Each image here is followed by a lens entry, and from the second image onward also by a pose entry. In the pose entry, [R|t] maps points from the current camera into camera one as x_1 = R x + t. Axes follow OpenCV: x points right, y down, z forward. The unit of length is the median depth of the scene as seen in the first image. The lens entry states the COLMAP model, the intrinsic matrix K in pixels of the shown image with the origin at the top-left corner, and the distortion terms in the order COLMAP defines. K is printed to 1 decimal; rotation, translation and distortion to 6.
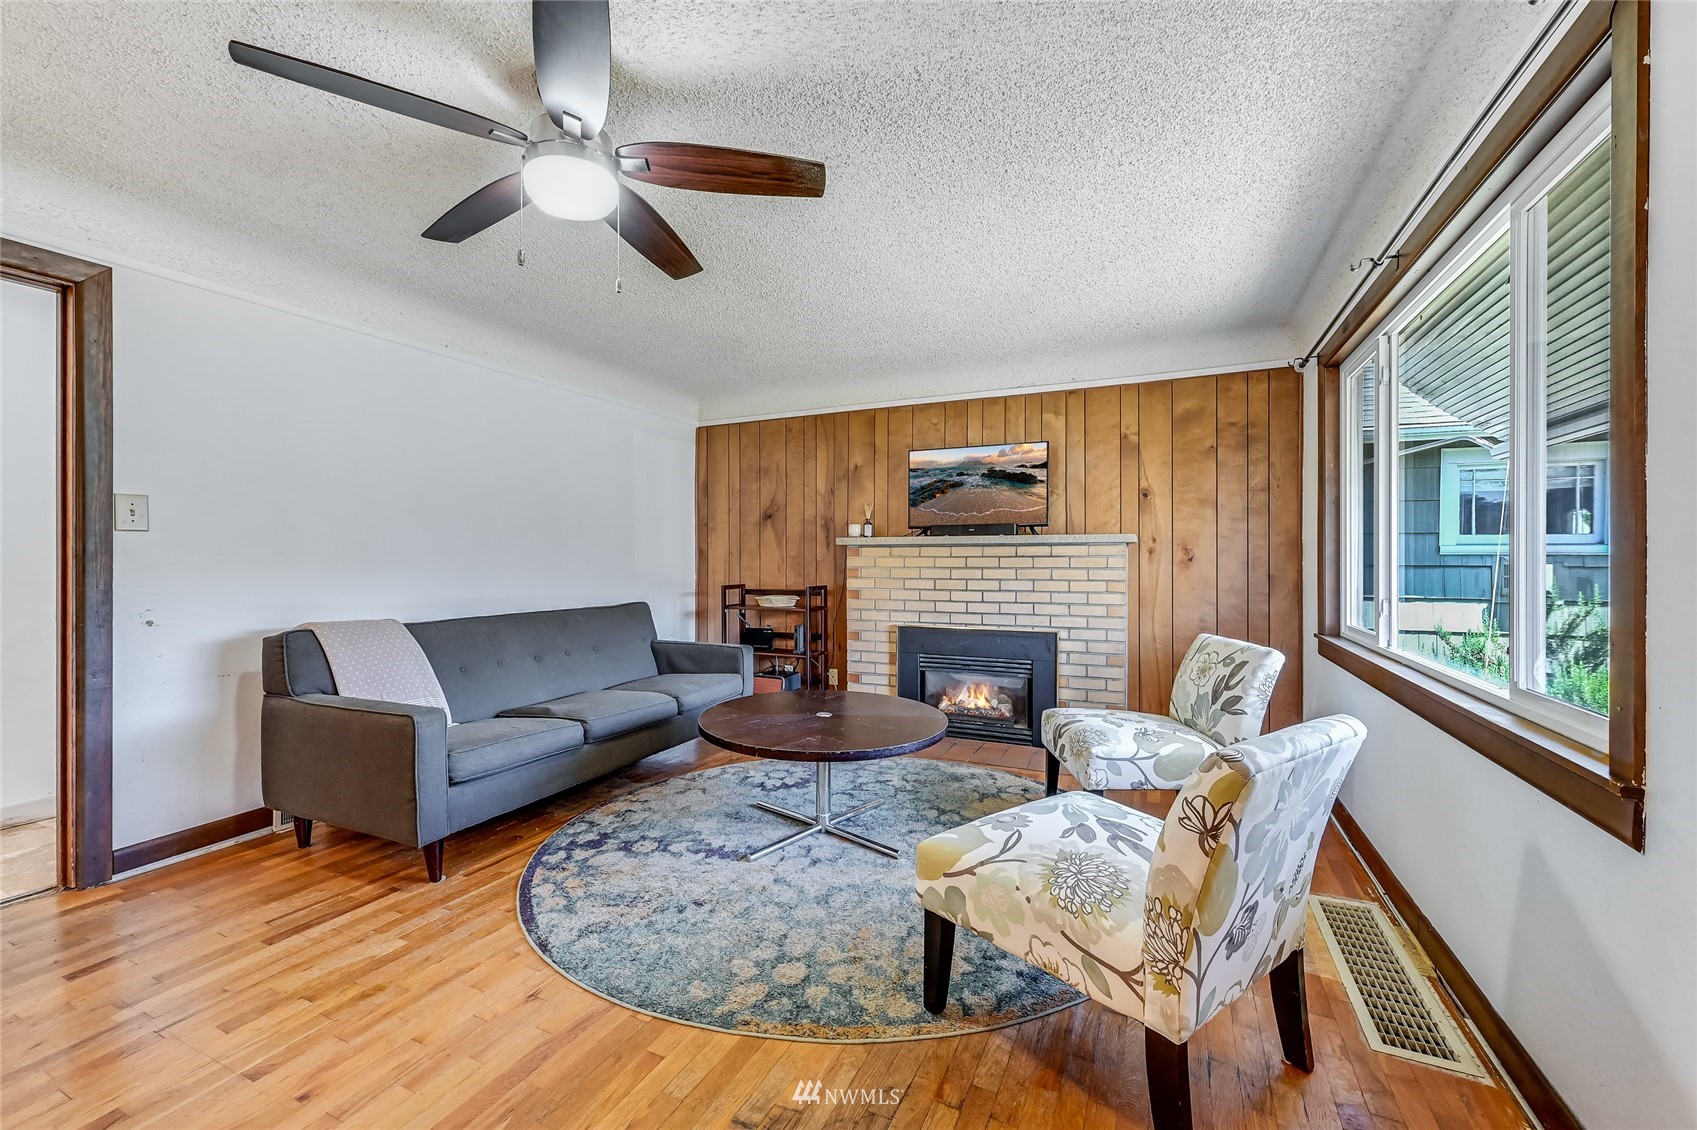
lens RADIAL K [[675.0, 0, 859.8], [0, 675.0, 562.9], [0, 0, 1]] dist [-0.002566, 0.000689]
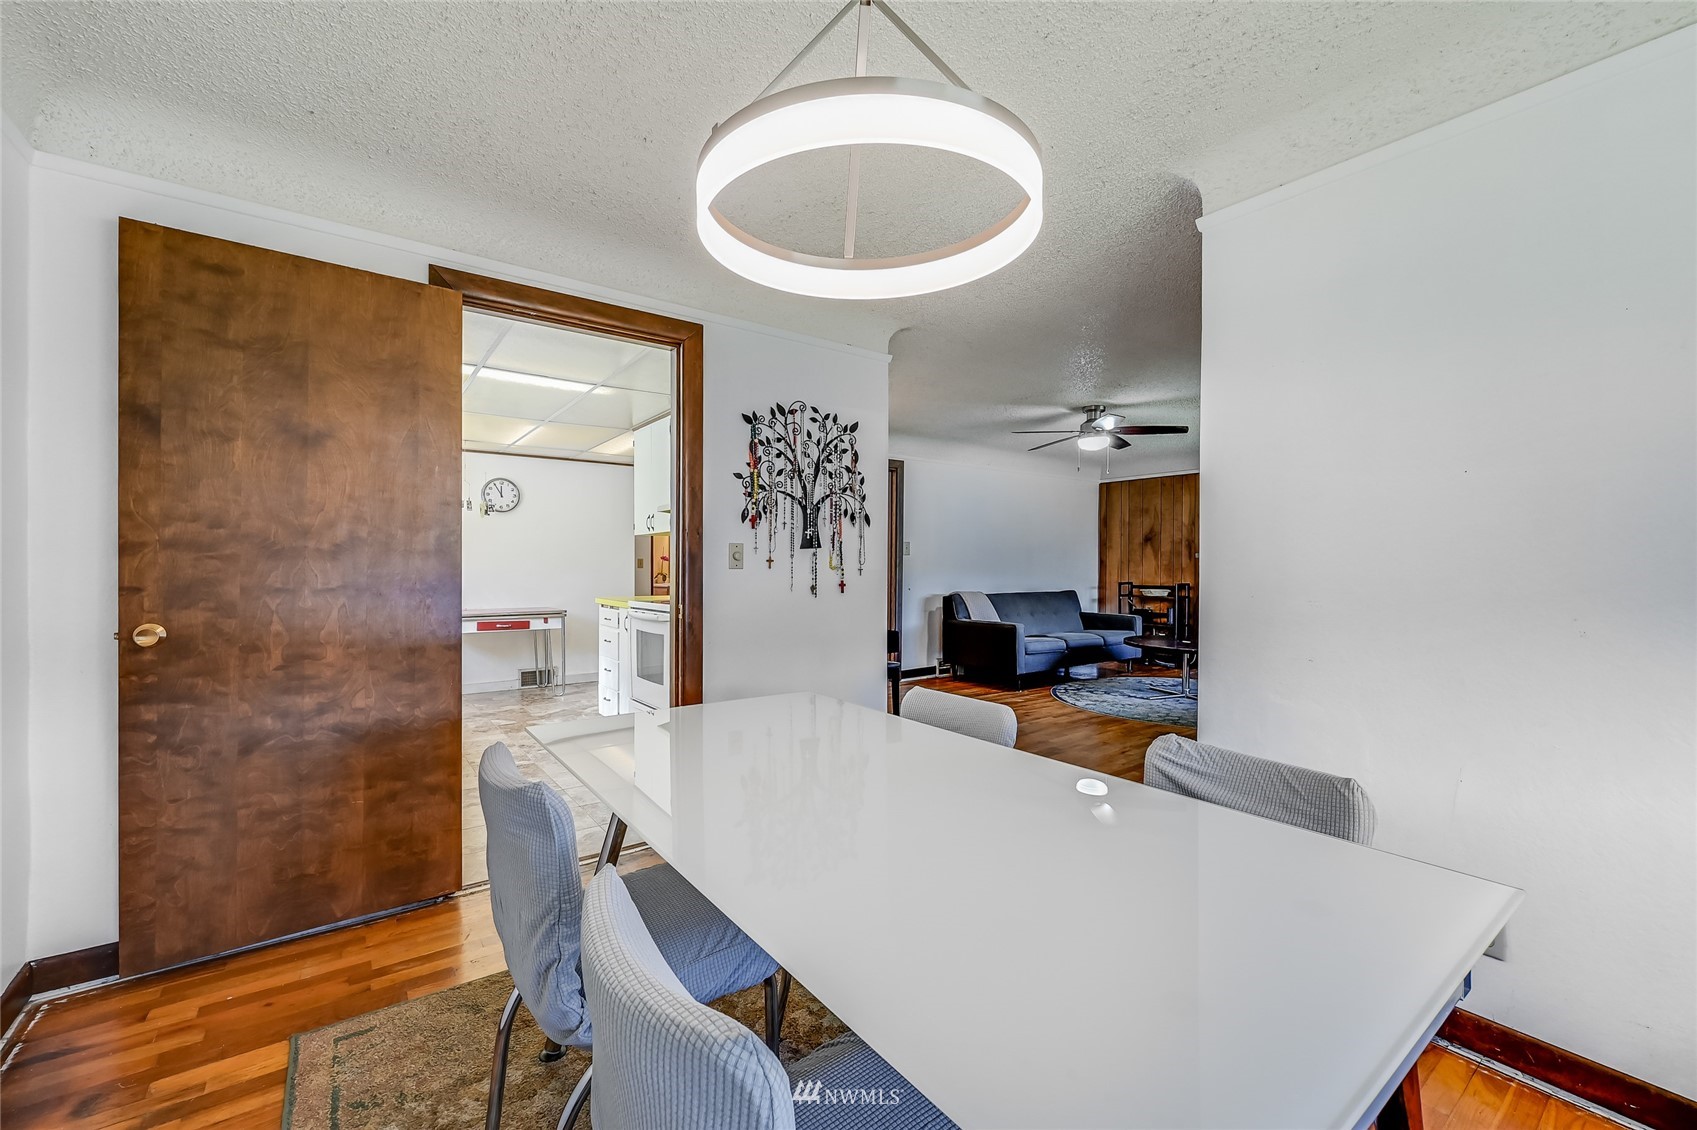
lens RADIAL K [[675.0, 0, 850.8], [0, 675.0, 566.0], [0, 0, 1]] dist [-0.002566, 0.000689]
pose [[0.873590, 0.004152, -0.486644, 0.030931], [-0.007640, 0.999957, -0.005184, 0.009158], [0.486602, 0.008247, 0.873585, -0.896310]]
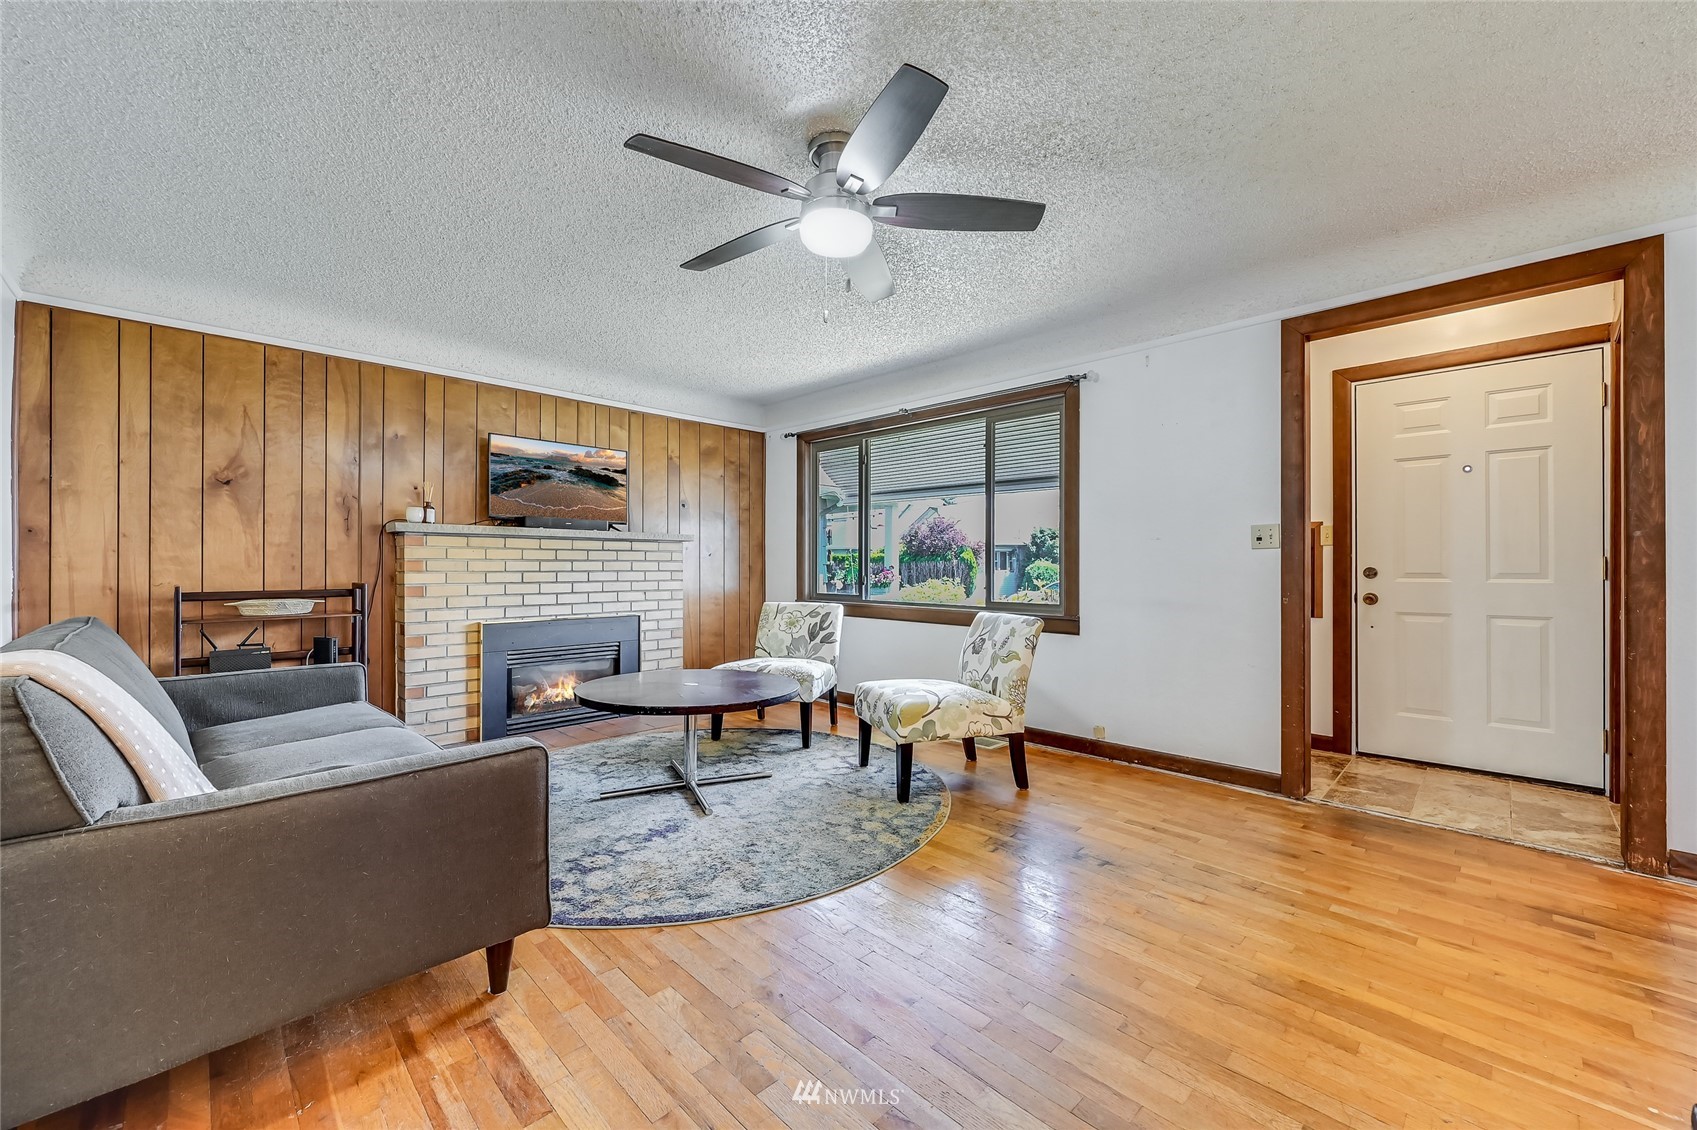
lens RADIAL K [[675.0, 0, 844.1], [0, 675.0, 564.9], [0, 0, 1]] dist [-0.002566, 0.000689]
pose [[0.346073, 0.004452, 0.938197, -0.677105], [0.004990, 0.999966, -0.006586, 0.024365], [-0.938194, 0.006961, 0.346039, 0.249760]]
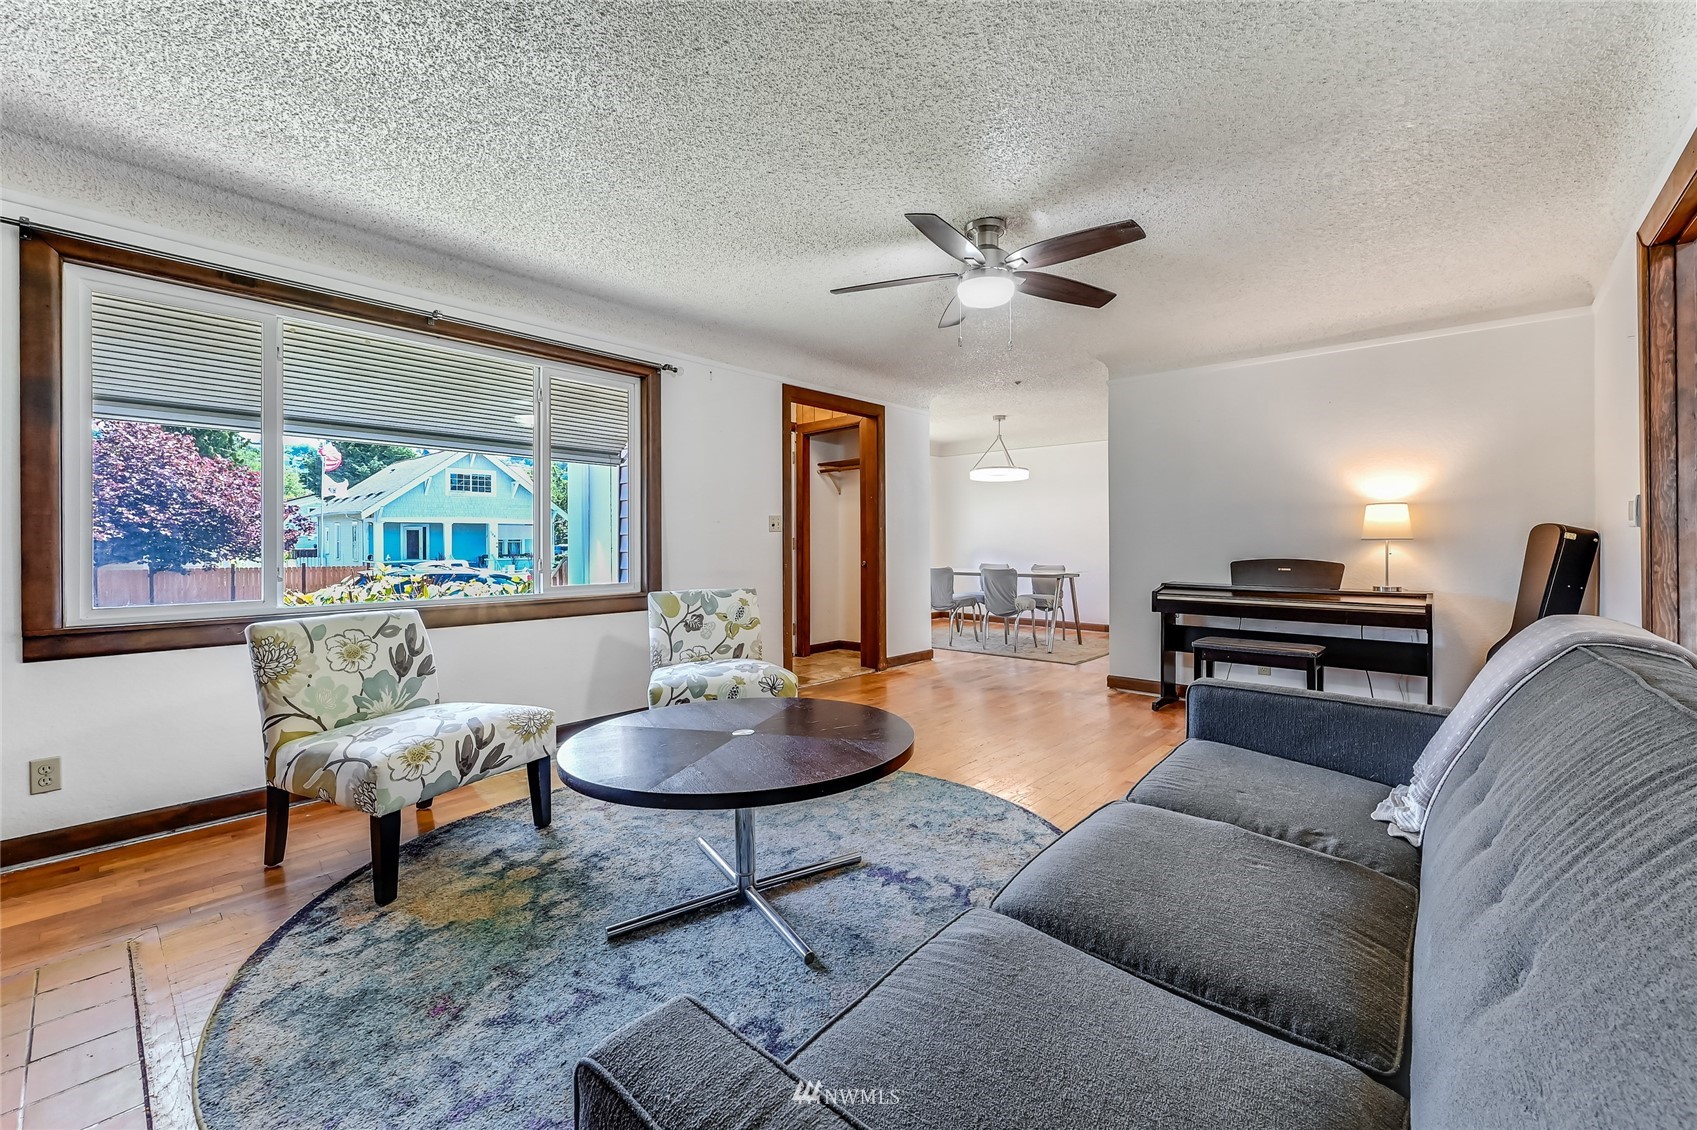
lens RADIAL K [[675.0, 0, 880.8], [0, 675.0, 540.4], [0, 0, 1]] dist [-0.002566, 0.000689]
pose [[-0.964743, 0.001953, 0.263186, -0.262485], [0.003509, 0.999979, 0.005442, 0.012758], [-0.263169, 0.006173, -0.964730, 1.137562]]
